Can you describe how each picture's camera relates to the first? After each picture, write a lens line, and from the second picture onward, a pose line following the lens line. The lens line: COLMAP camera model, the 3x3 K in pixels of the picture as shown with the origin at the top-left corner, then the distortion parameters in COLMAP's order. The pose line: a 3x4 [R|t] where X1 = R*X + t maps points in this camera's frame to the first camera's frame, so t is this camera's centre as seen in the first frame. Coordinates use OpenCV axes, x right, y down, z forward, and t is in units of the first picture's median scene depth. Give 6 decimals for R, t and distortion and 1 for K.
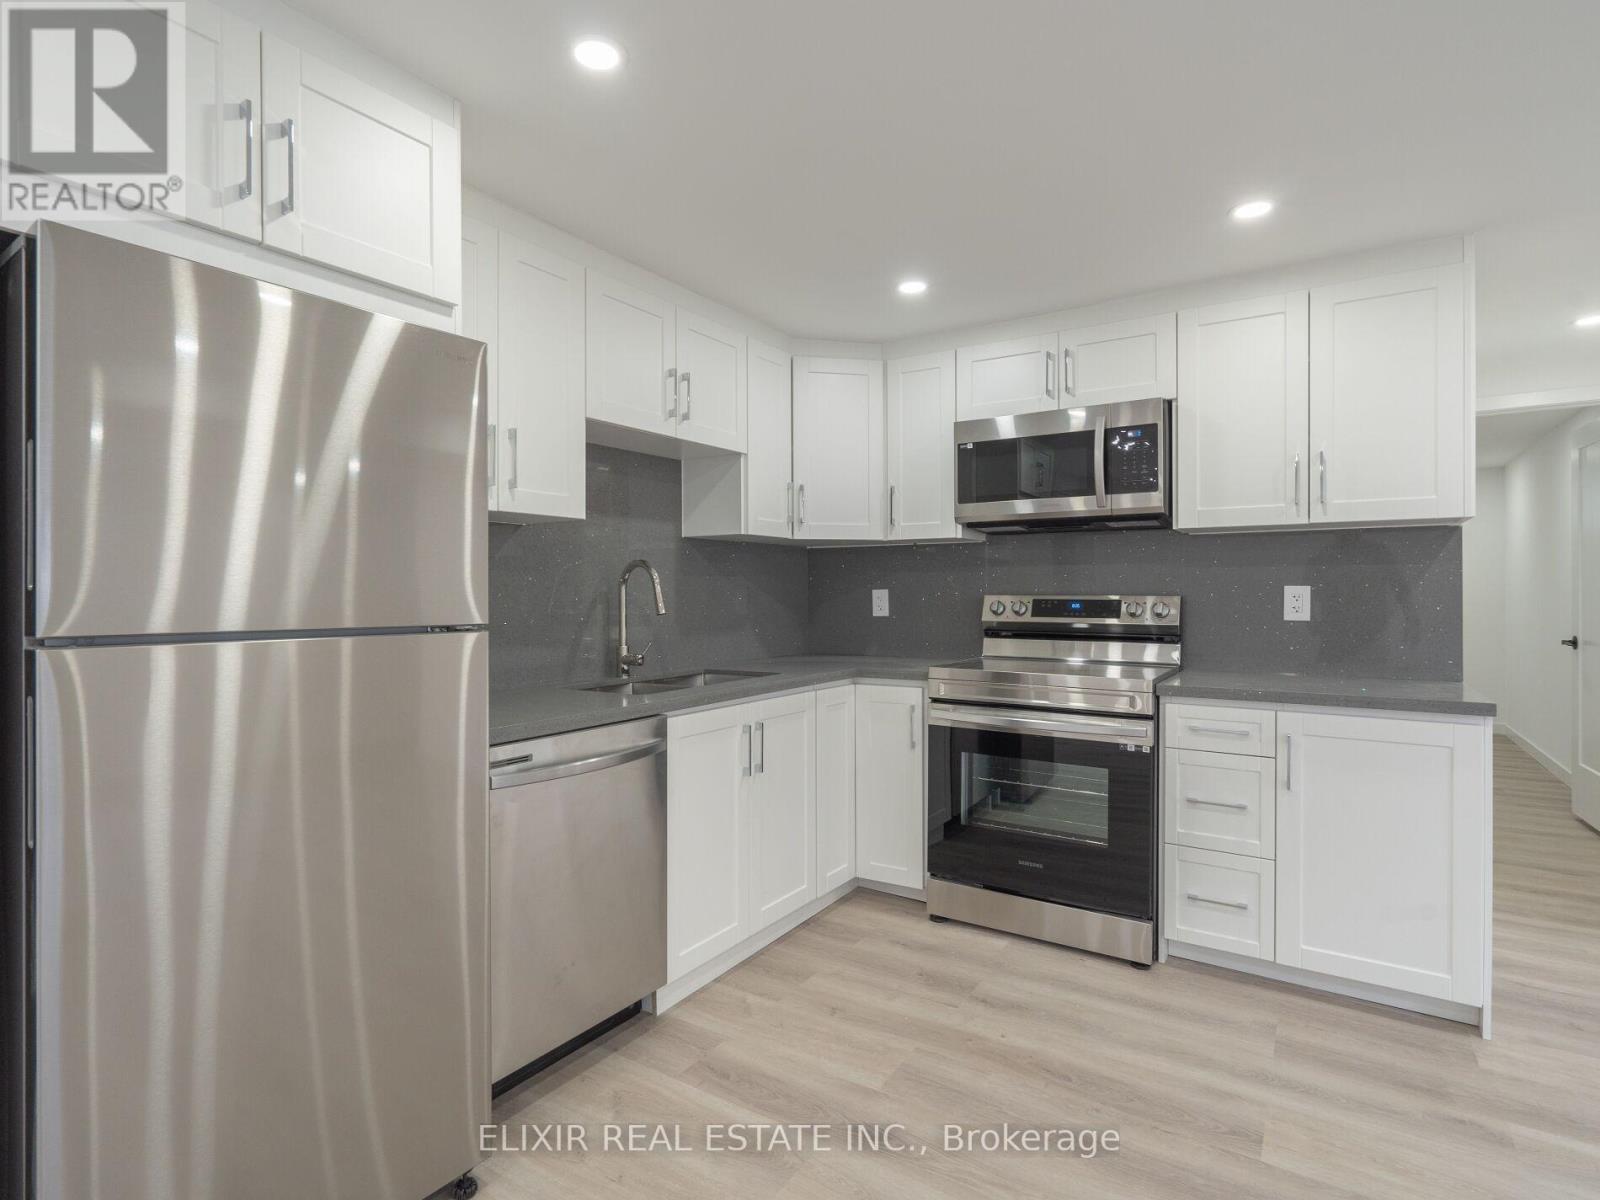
lens RADIAL K [[832.7, 0, 774.2], [0, 832.7, 598.5], [0, 0, 1]] dist [0.001516, 0.000850]
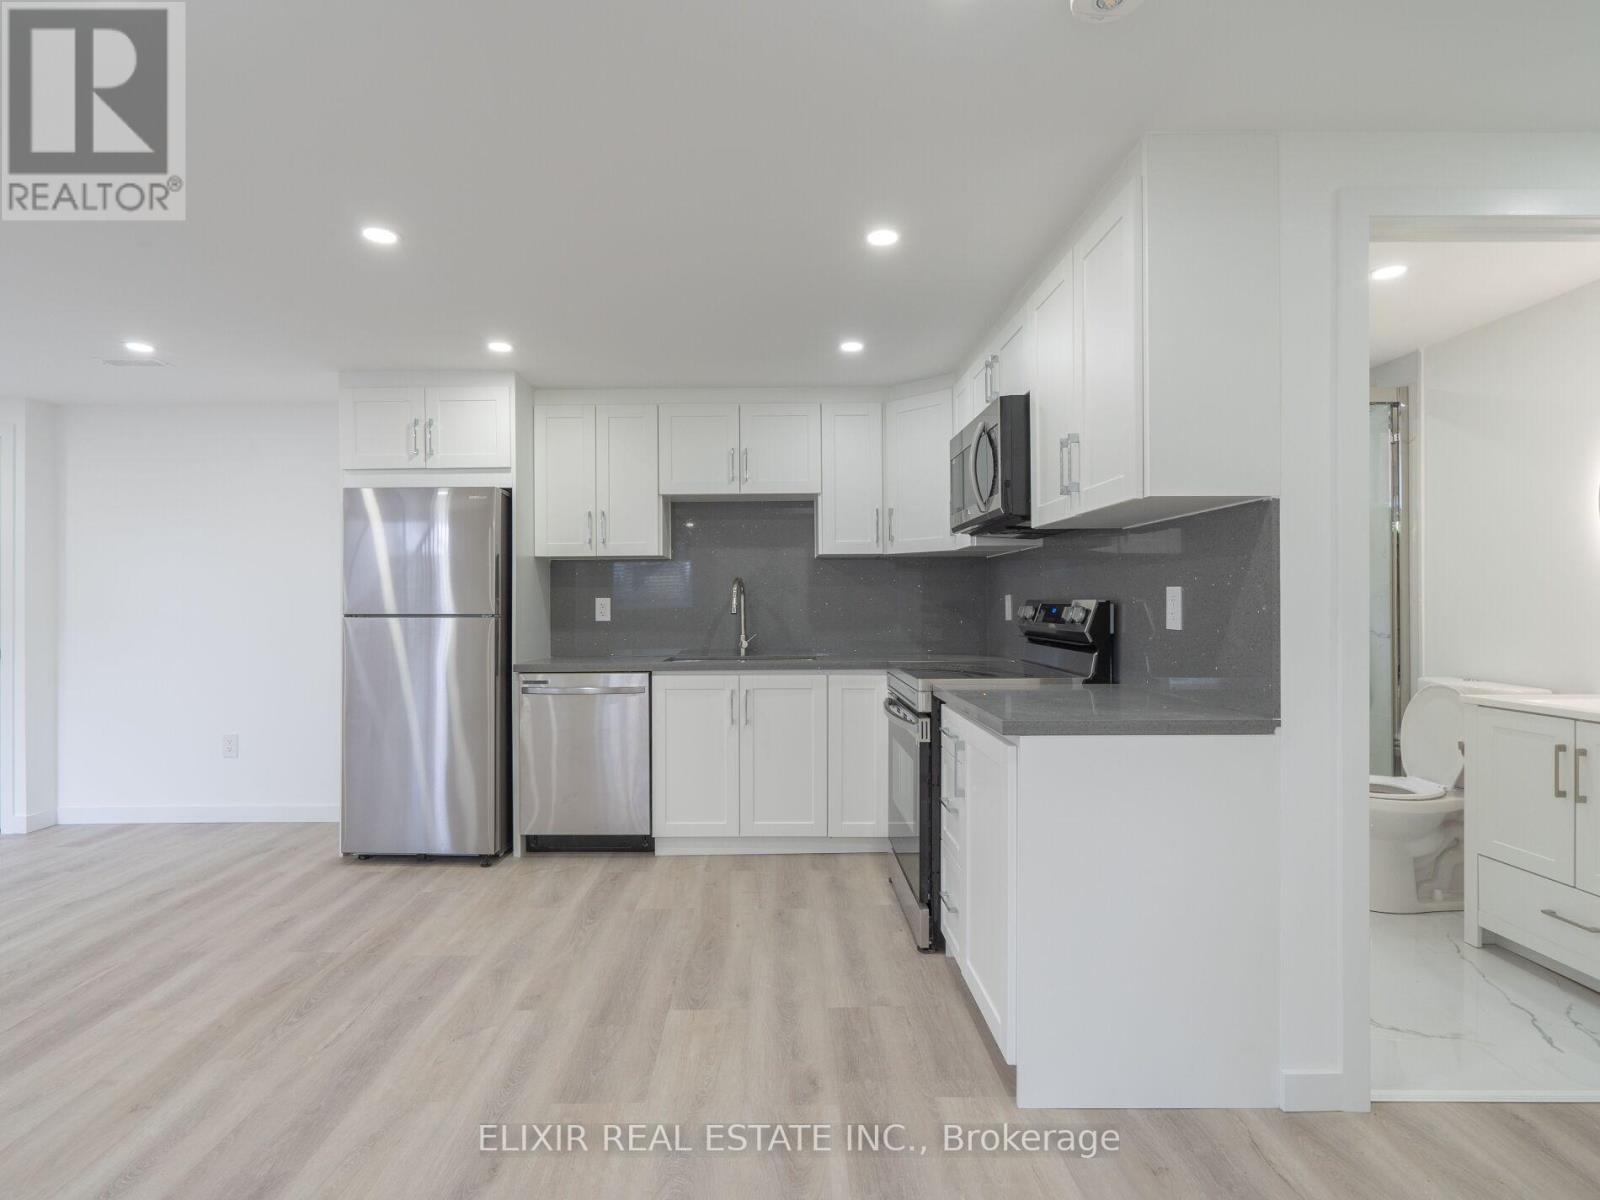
lens RADIAL K [[832.7, 0, 774.2], [0, 832.7, 598.5], [0, 0, 1]] dist [0.001516, 0.000850]
pose [[0.556394, 0.002469, -0.830915, 1.495139], [-0.002120, 0.999997, 0.001552, -0.012610], [0.830916, 0.000898, 0.556397, 0.301715]]
